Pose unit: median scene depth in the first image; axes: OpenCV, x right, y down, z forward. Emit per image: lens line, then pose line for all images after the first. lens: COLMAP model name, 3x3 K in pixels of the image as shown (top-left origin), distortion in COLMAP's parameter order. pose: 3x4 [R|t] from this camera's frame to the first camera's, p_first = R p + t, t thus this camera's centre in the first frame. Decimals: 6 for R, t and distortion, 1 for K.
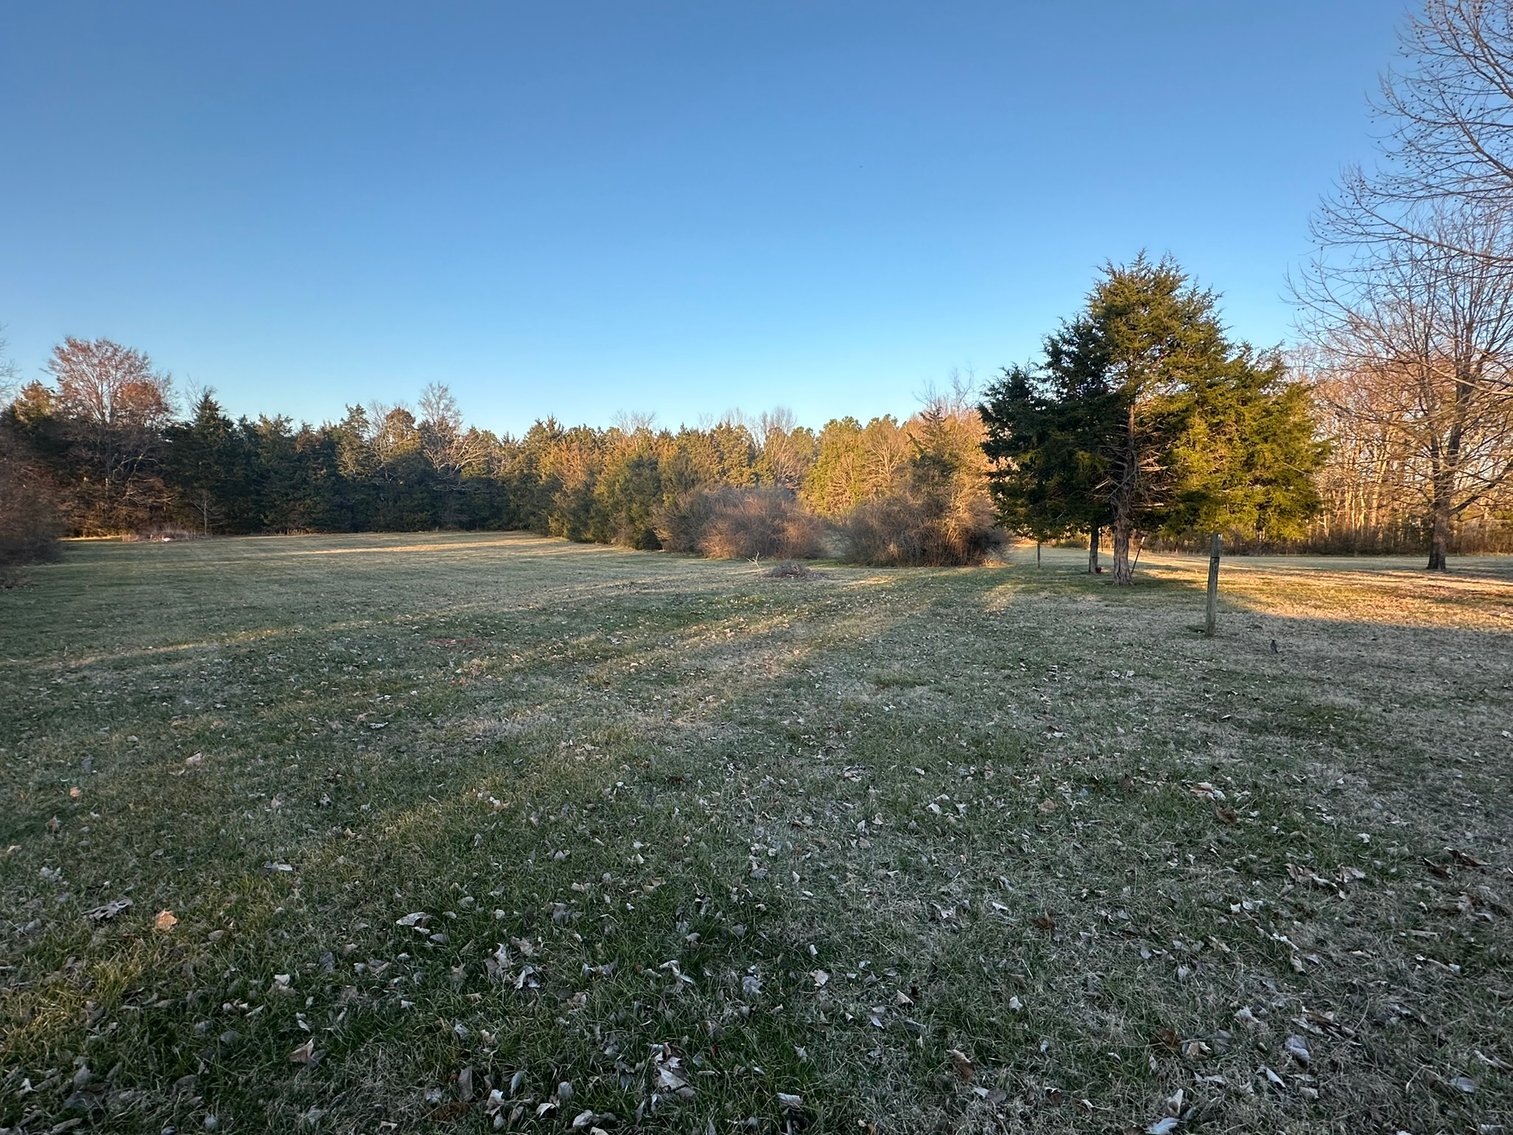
lens RADIAL K [[738.6, 0, 756.4], [0, 738.6, 569.0], [0, 0, 1]] dist [-0.001194, 0.000057]
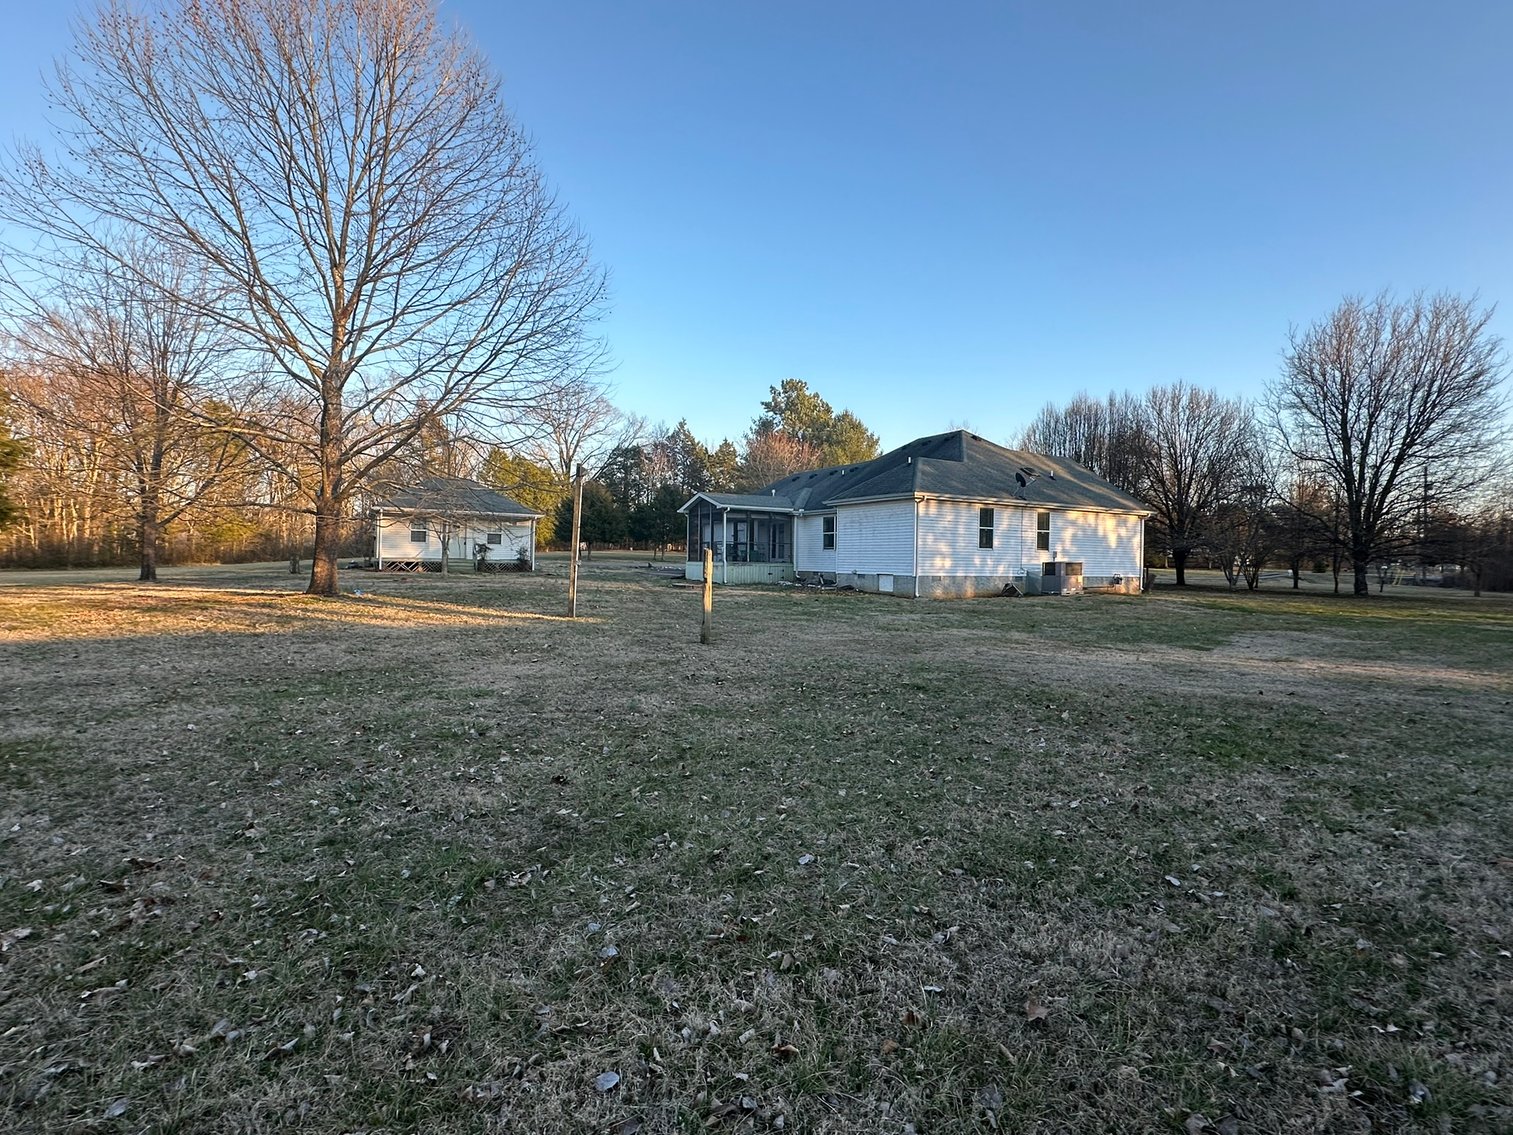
lens RADIAL K [[738.6, 0, 759.0], [0, 738.6, 566.1], [0, 0, 1]] dist [-0.001194, 0.000057]
pose [[0.137315, -0.022651, 0.990268, 0.020728], [0.042744, 0.998943, 0.016922, 0.000729], [-0.989605, 0.040005, 0.138138, 0.000145]]
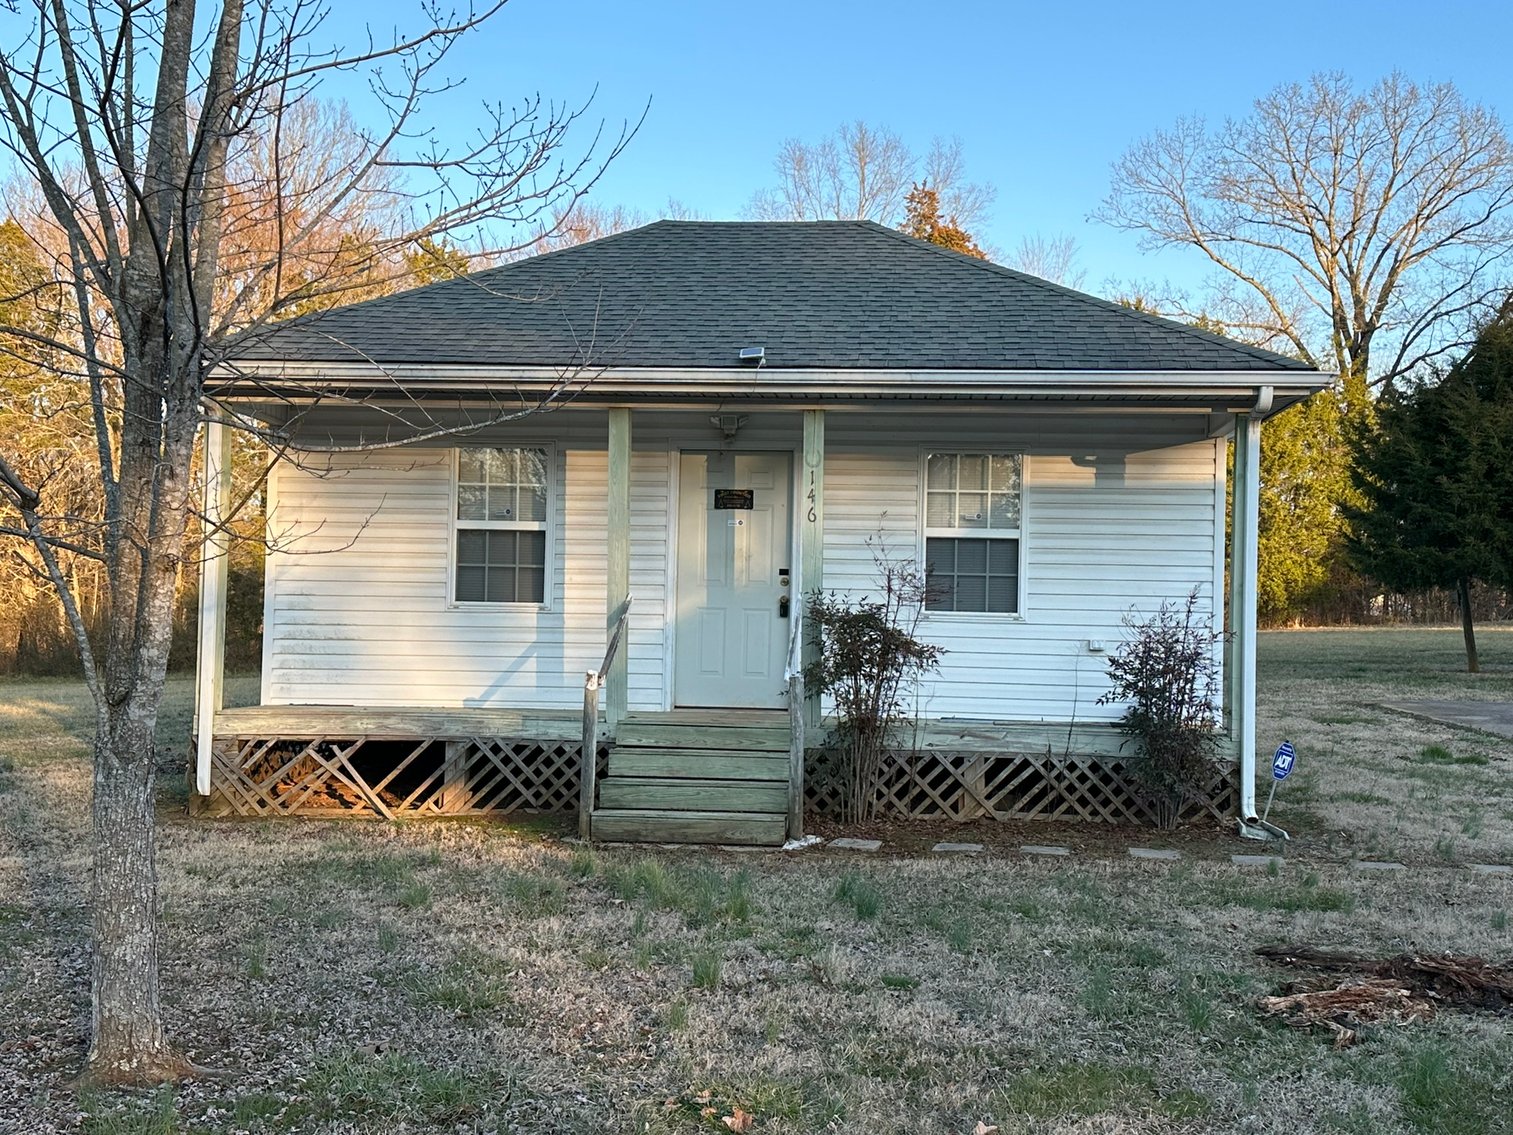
lens RADIAL K [[1677.2, 0, 757.0], [0, 1677.2, 568.8], [0, 0, 1]] dist [-0.008982, 0.000000]
pose [[0.660428, 0.017340, 0.750689, 0.099841], [0.035668, 0.997880, -0.054429, -0.001612], [-0.750042, 0.062722, 0.658410, 0.036674]]
